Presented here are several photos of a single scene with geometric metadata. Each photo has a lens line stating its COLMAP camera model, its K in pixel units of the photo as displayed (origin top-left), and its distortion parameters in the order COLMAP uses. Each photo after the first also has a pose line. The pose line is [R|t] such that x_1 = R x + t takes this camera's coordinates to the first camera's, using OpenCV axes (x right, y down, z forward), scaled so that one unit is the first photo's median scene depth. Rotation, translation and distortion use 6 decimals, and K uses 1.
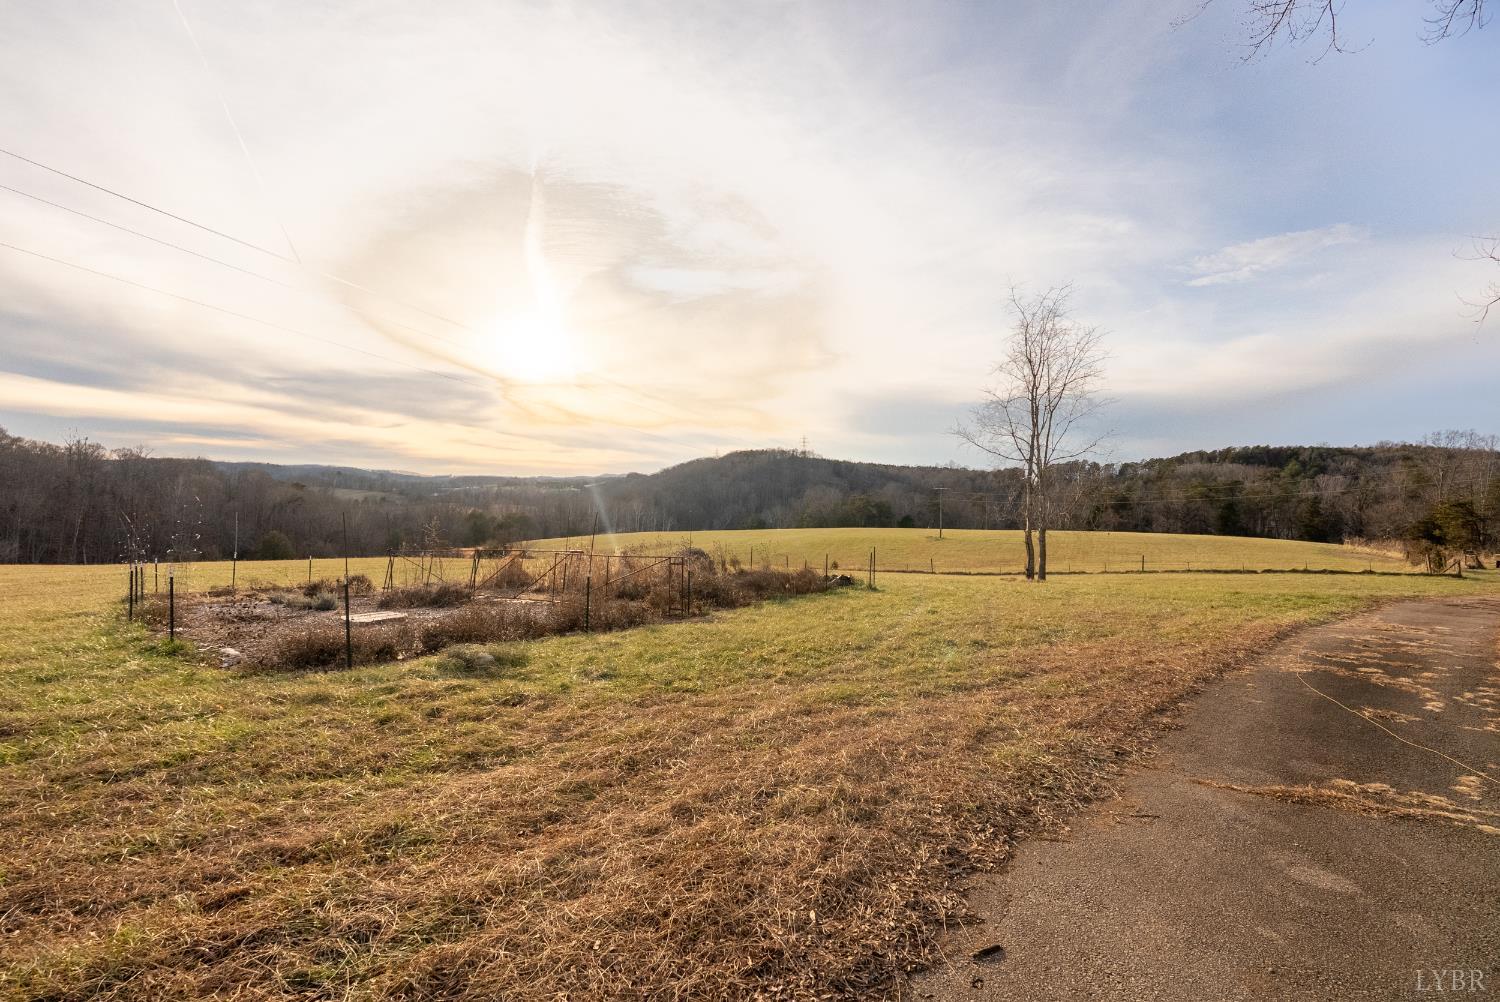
lens RADIAL K [[695.3, 0, 755.8], [0, 695.3, 497.0], [0, 0, 1]] dist [0.004446, -0.000016]
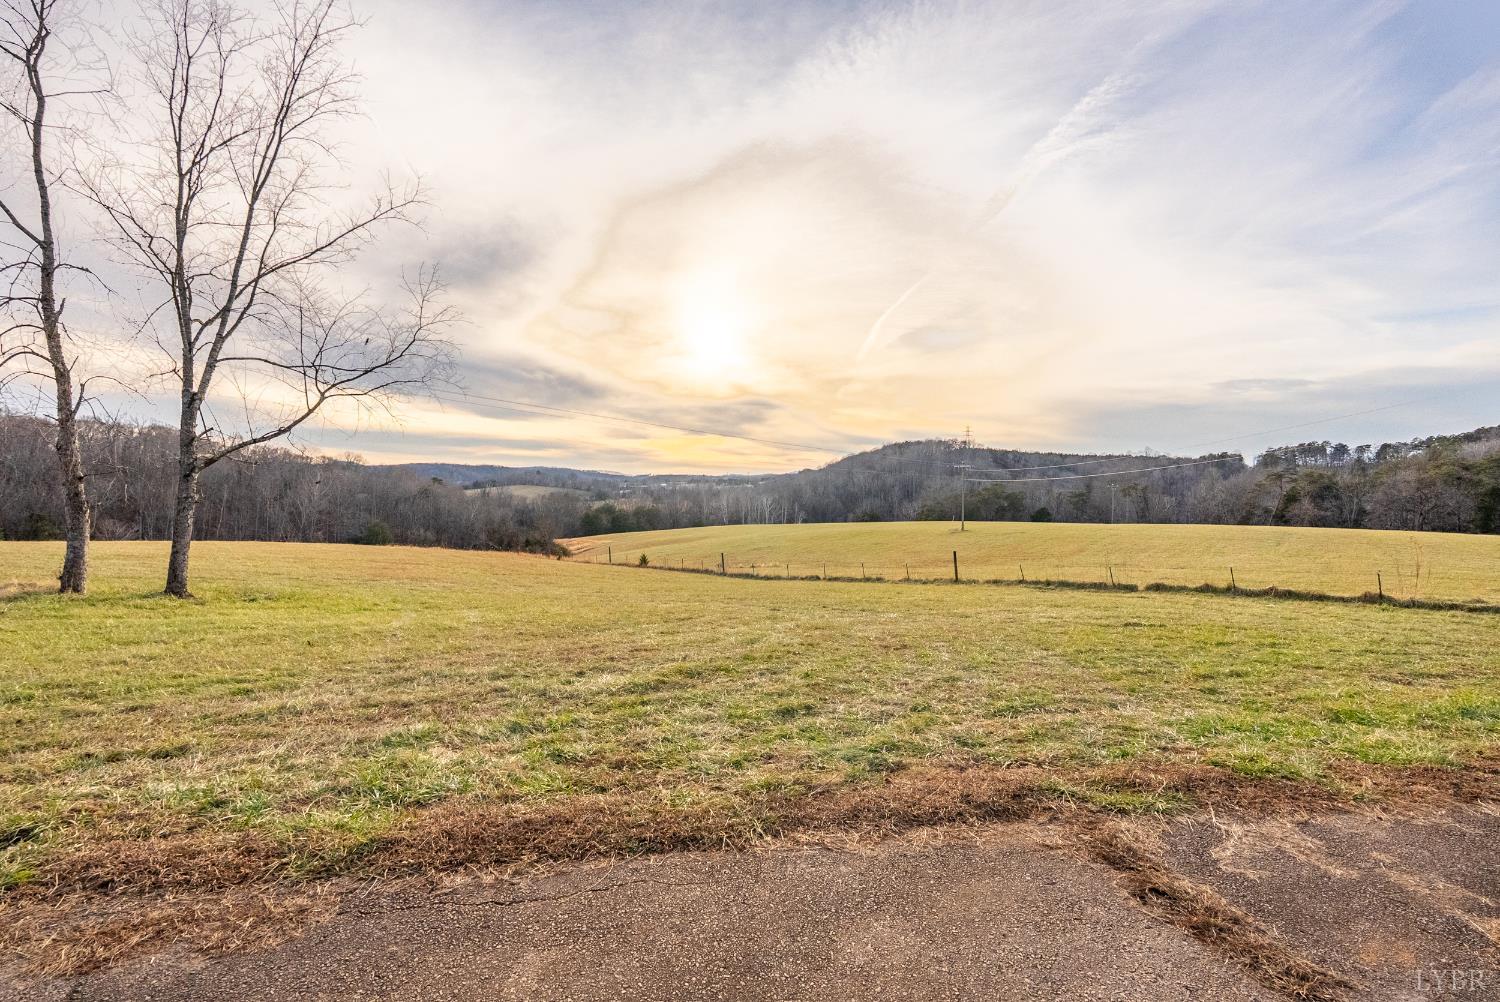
lens RADIAL K [[695.3, 0, 748.3], [0, 695.3, 495.2], [0, 0, 1]] dist [0.004446, -0.000016]
pose [[0.961151, -0.004316, -0.275989, 0.103528], [0.004973, 0.999986, 0.001681, 0.007845], [0.275978, -0.002988, 0.961159, 0.086388]]
